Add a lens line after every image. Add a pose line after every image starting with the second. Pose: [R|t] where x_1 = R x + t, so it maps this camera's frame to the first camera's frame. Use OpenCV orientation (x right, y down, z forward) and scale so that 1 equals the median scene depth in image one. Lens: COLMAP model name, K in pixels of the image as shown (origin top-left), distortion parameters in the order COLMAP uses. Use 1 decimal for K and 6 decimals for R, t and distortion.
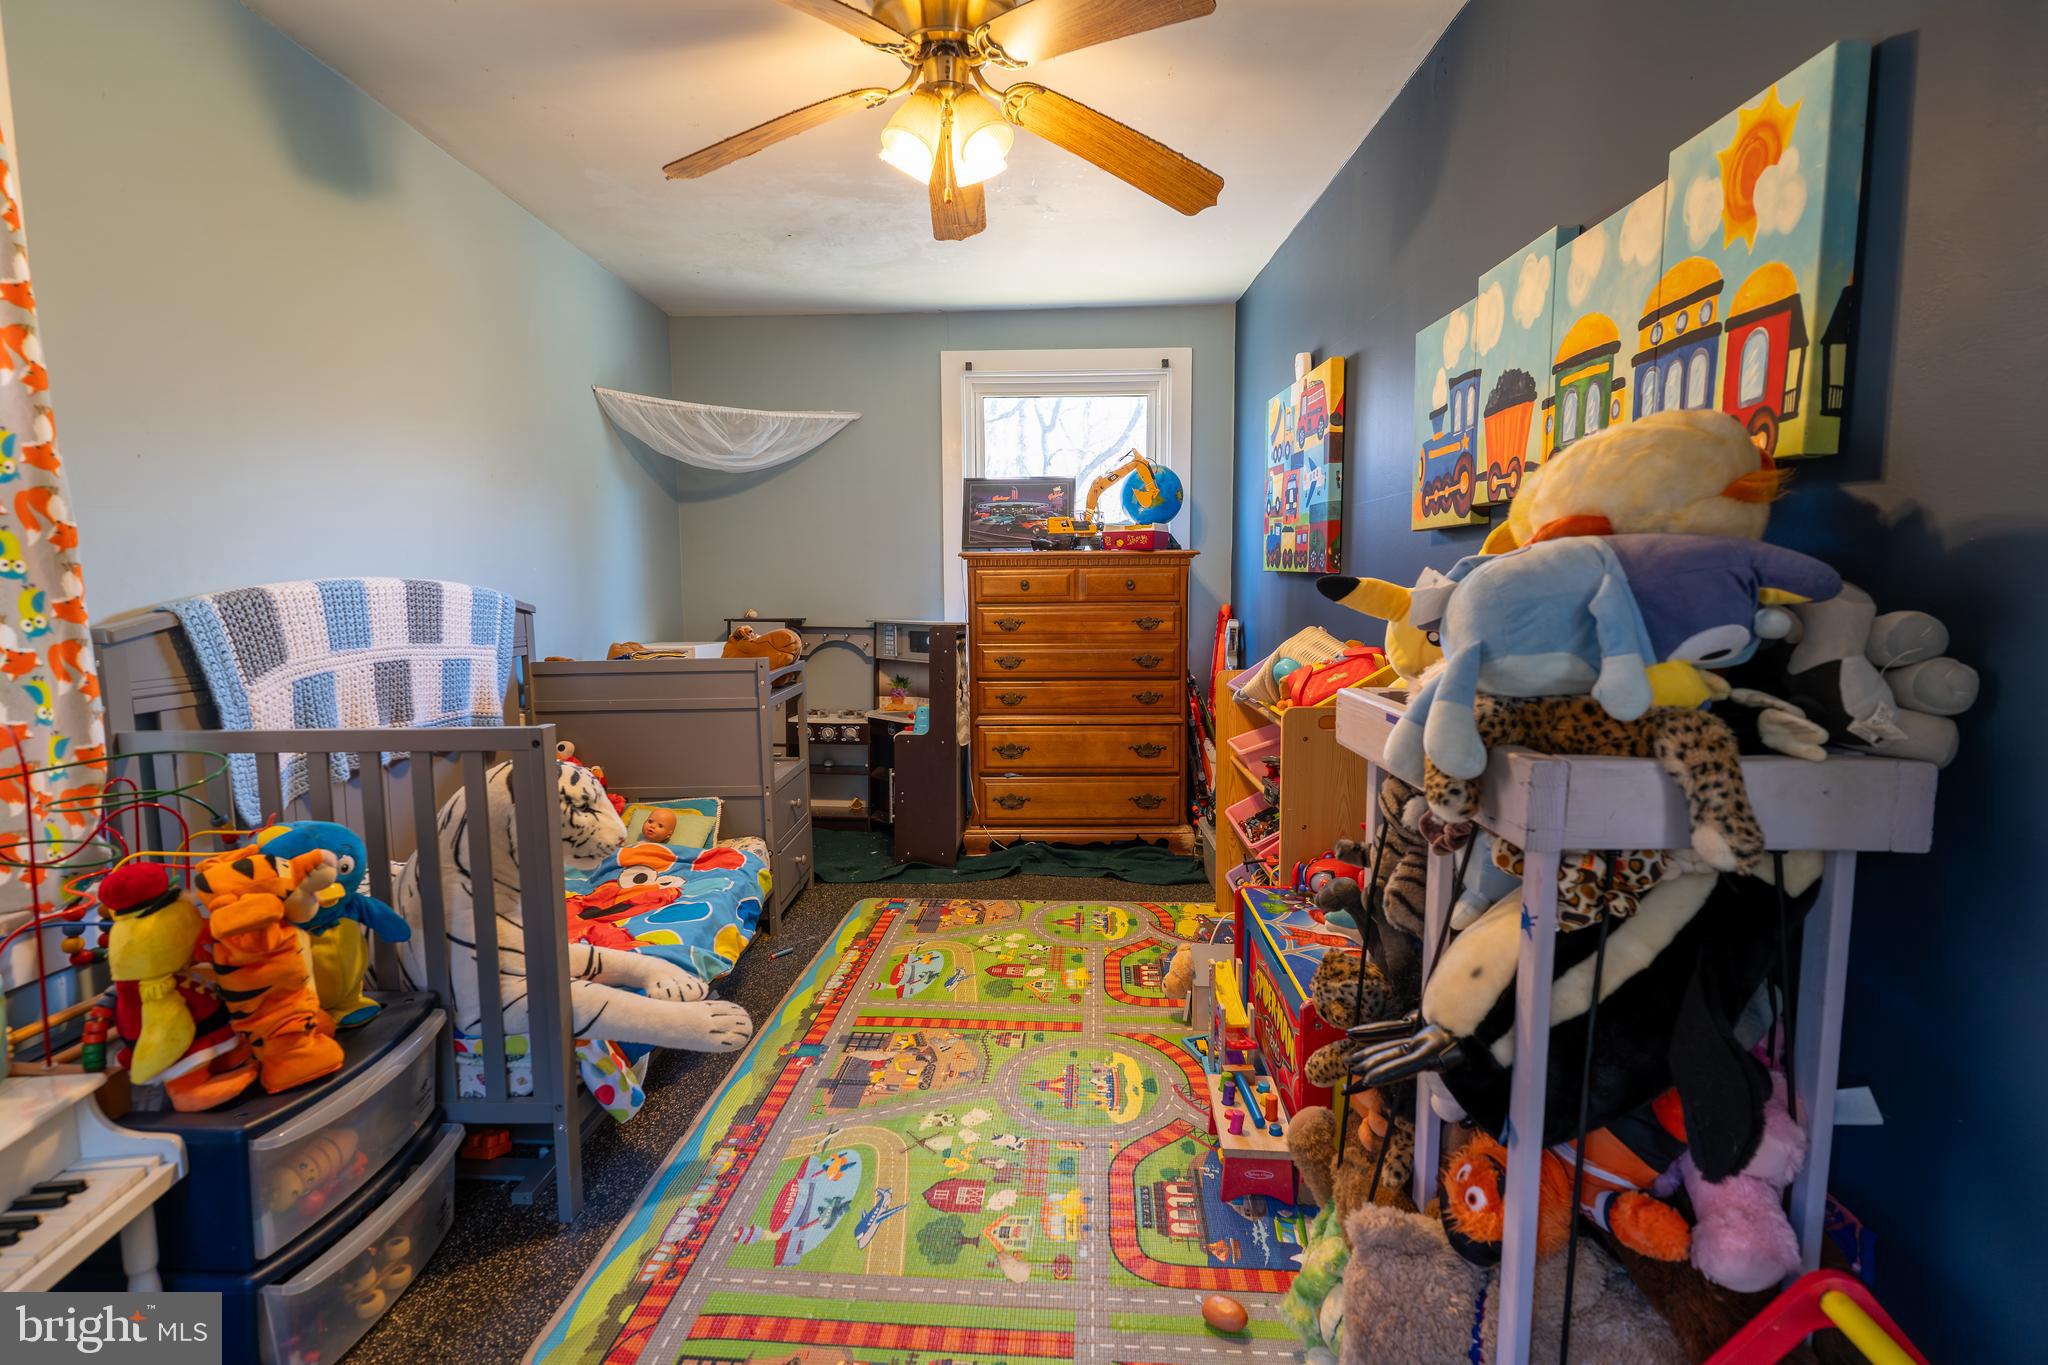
lens RADIAL K [[998.8, 0, 1024.6], [0, 998.8, 677.8], [0, 0, 1]] dist [0.002109, 0.000149]
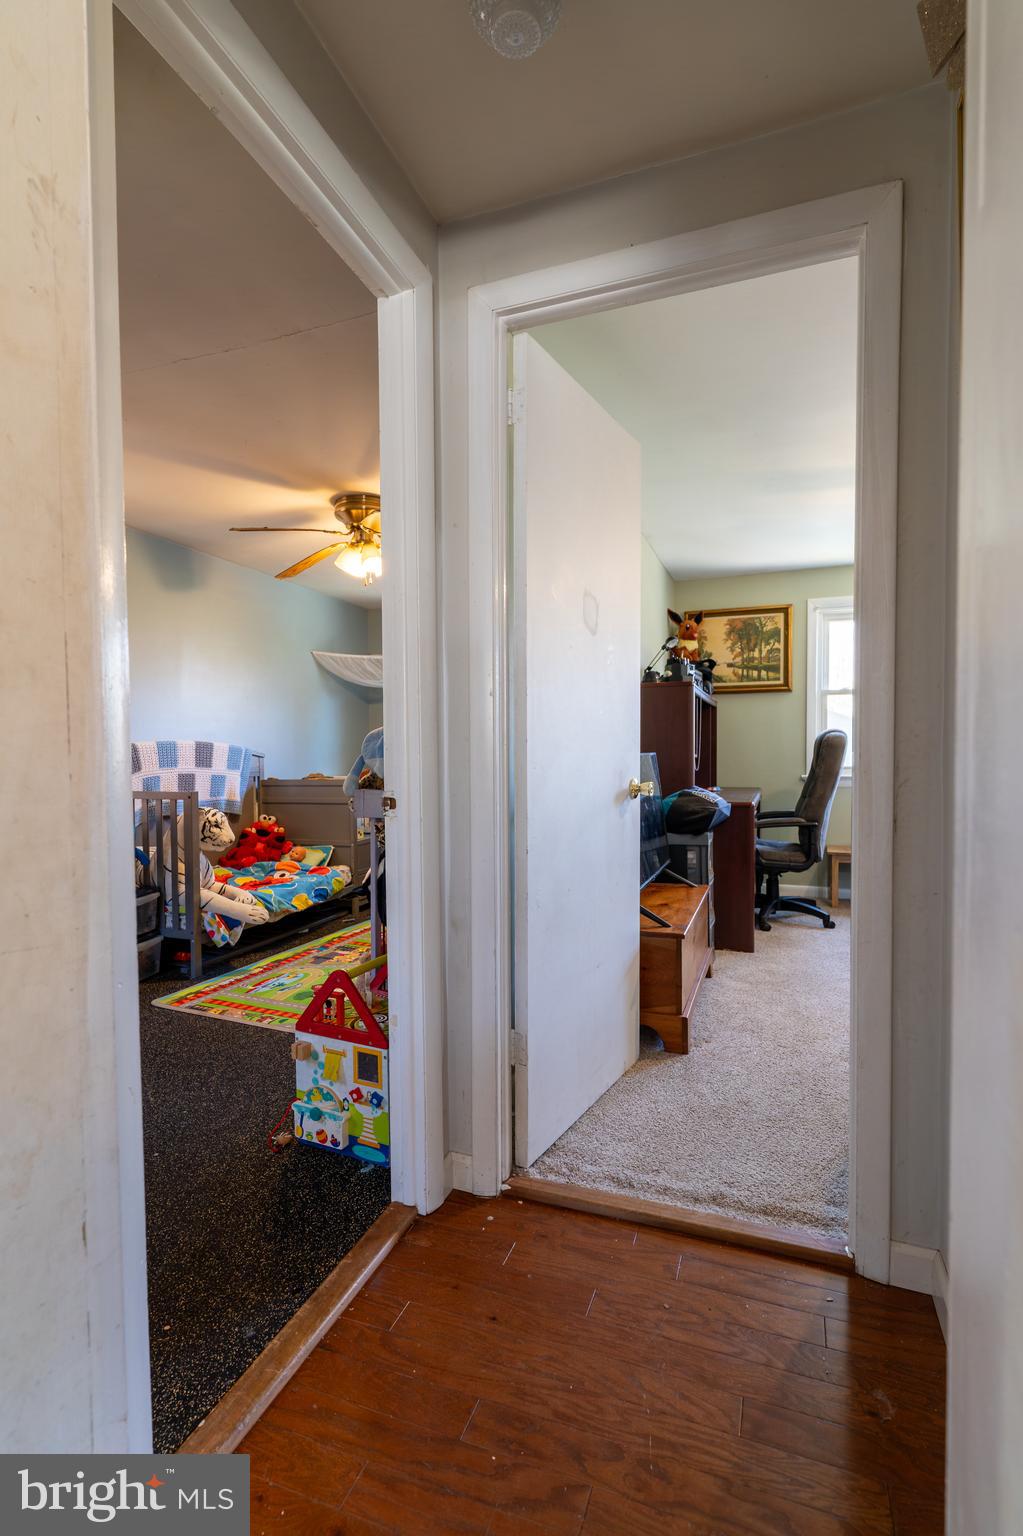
lens RADIAL K [[749.1, 0, 514.3], [0, 749.1, 771.7], [0, 0, 1]] dist [0.002109, 0.000149]
pose [[0.944337, 0.016583, -0.328560, 0.940165], [-0.039601, 0.997196, -0.063490, 0.081196], [0.326586, 0.072967, 0.942347, -0.609009]]
